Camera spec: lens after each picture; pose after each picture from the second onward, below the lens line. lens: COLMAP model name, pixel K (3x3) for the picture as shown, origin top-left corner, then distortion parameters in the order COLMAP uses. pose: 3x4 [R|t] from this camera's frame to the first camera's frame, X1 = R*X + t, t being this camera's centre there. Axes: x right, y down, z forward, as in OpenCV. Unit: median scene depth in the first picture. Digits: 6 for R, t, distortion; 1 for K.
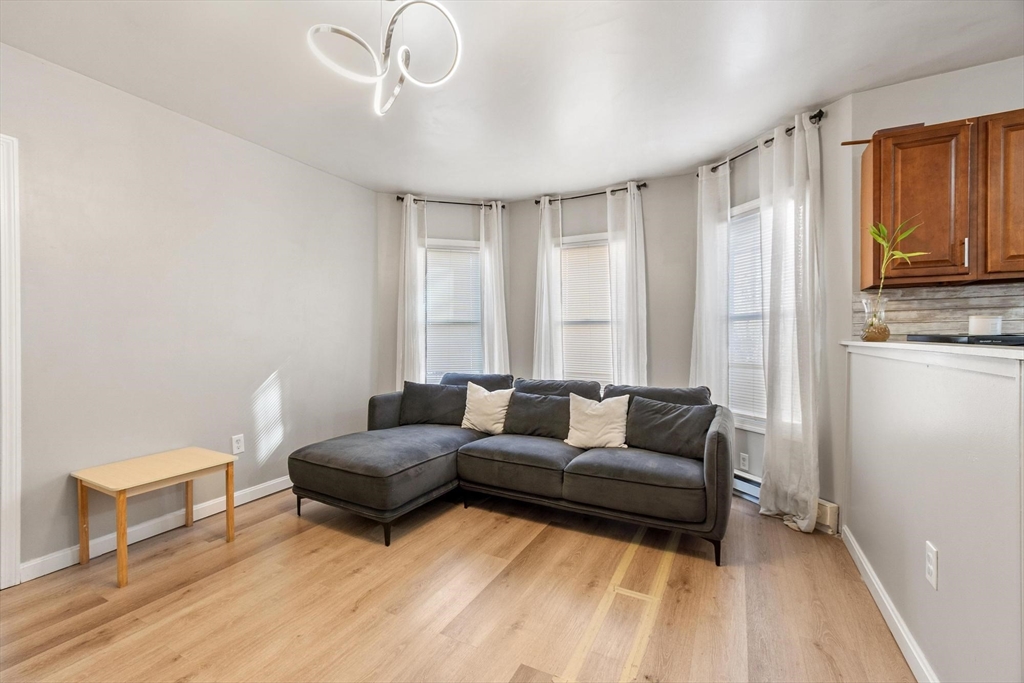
lens RADIAL K [[433.5, 0, 487.9], [0, 433.5, 340.8], [0, 0, 1]] dist [-0.015328, -0.000081]
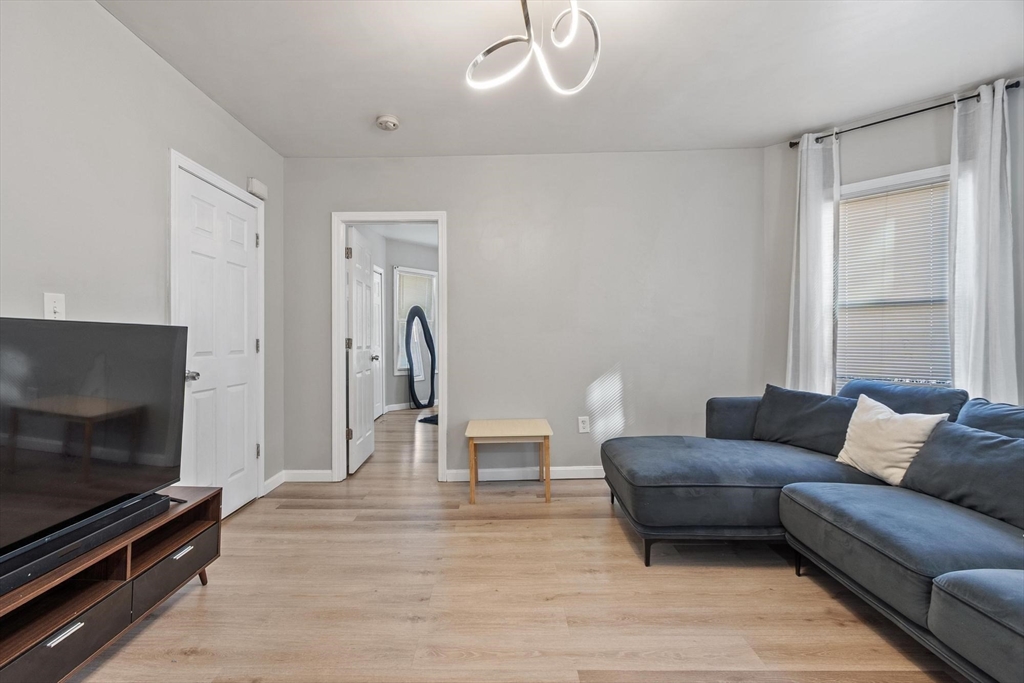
lens RADIAL K [[433.5, 0, 487.9], [0, 433.5, 340.8], [0, 0, 1]] dist [-0.015328, -0.000081]
pose [[0.467810, 0.007198, -0.883800, 0.309690], [0.007217, 0.999902, 0.011964, 0.003468], [0.883800, -0.011975, 0.467712, 0.246691]]
